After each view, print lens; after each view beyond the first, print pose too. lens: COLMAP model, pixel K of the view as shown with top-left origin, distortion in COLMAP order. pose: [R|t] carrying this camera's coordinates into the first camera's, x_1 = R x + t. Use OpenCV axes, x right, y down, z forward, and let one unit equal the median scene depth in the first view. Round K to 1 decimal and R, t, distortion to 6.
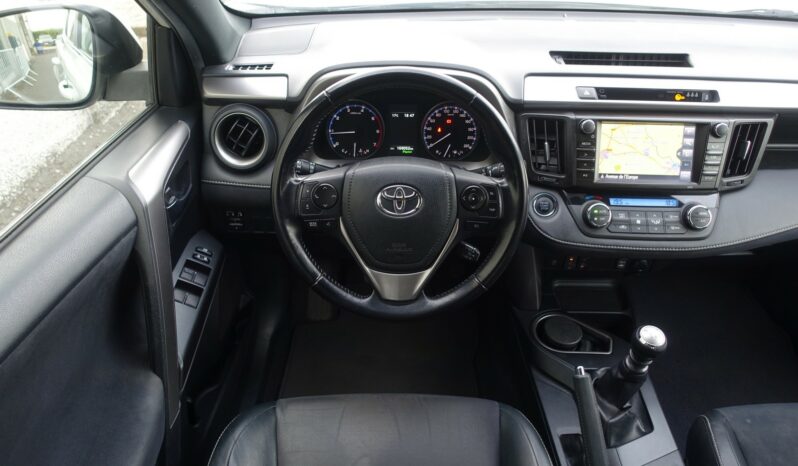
lens RADIAL K [[543.9, 0, 403.6], [0, 543.9, 227.0], [0, 0, 1]] dist [-0.001068, -0.002578]
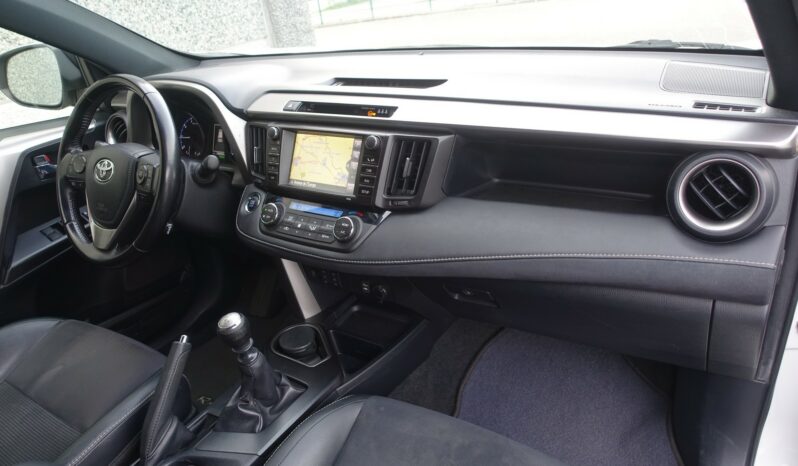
lens RADIAL K [[543.9, 0, 397.2], [0, 543.9, 227.9], [0, 0, 1]] dist [-0.001068, -0.002578]
pose [[0.828898, 0.132809, -0.543405, 1.141278], [-0.199480, 0.977722, -0.065326, 0.025079], [0.522624, 0.162547, 0.836925, 0.225189]]
